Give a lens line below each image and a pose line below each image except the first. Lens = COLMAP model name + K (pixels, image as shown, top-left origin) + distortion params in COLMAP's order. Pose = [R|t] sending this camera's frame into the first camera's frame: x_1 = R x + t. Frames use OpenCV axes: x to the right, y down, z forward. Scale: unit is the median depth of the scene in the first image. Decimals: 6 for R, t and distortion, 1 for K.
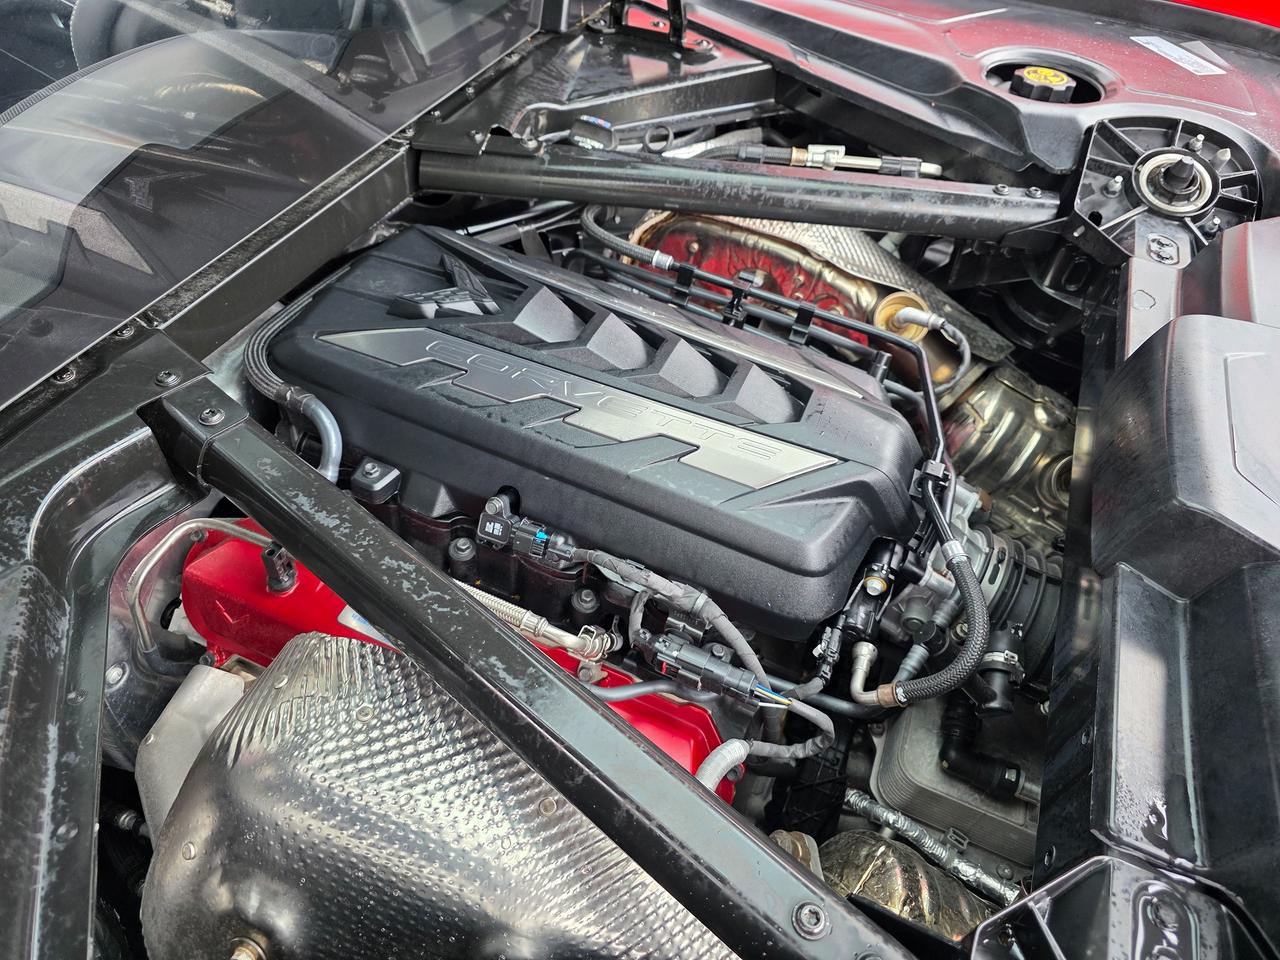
lens RADIAL K [[871.1, 0, 636.9], [0, 871.1, 482.3], [0, 0, 1]] dist [0.049393, -0.051127]
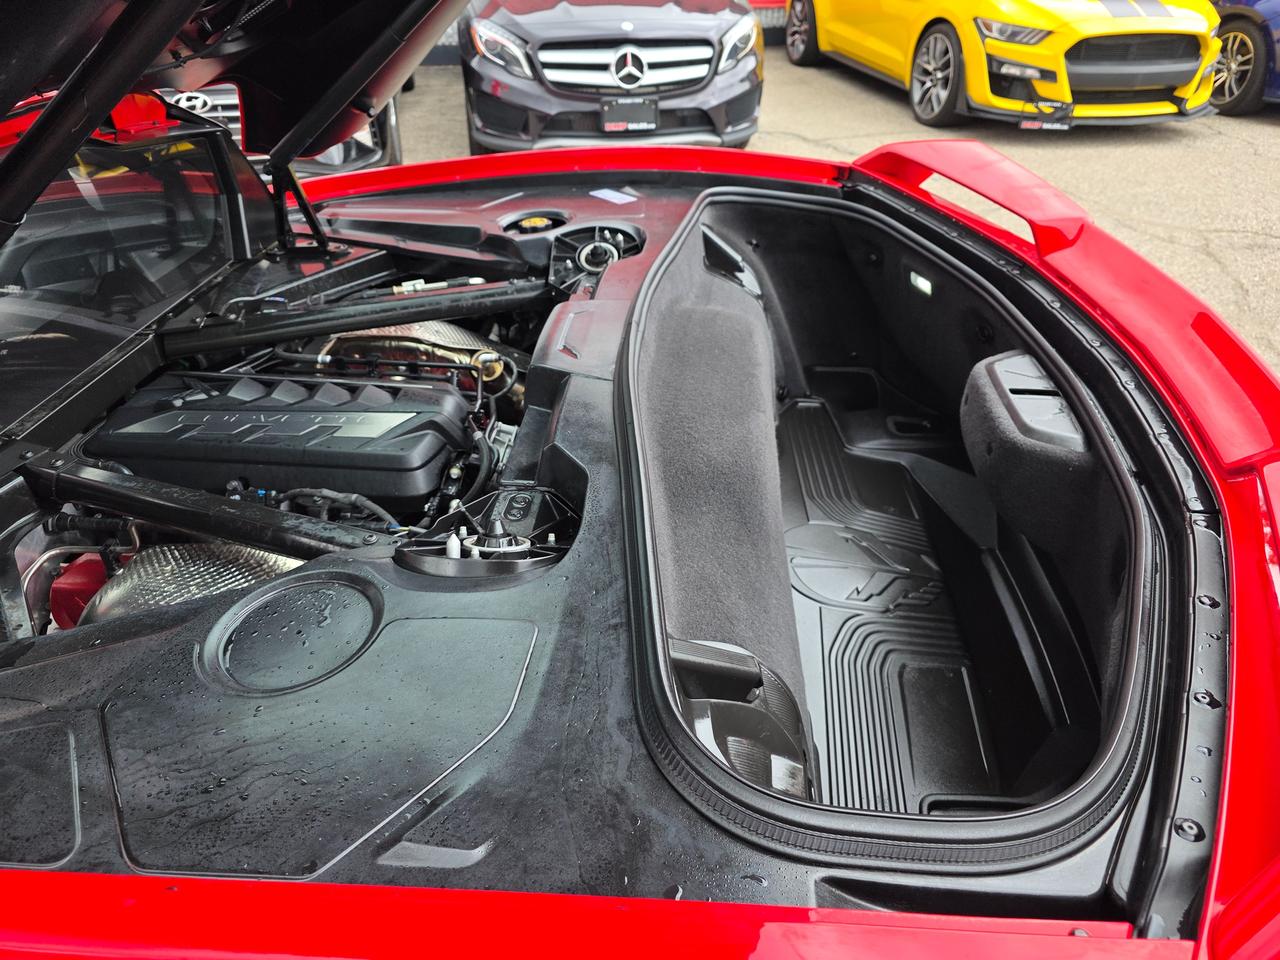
lens RADIAL K [[871.1, 0, 629.5], [0, 871.1, 486.0], [0, 0, 1]] dist [0.049393, -0.051127]
pose [[0.949650, -0.256109, 0.180479, 0.201466], [0.290073, 0.936401, -0.197513, 0.440513], [-0.118416, 0.239920, 0.963543, -0.586764]]
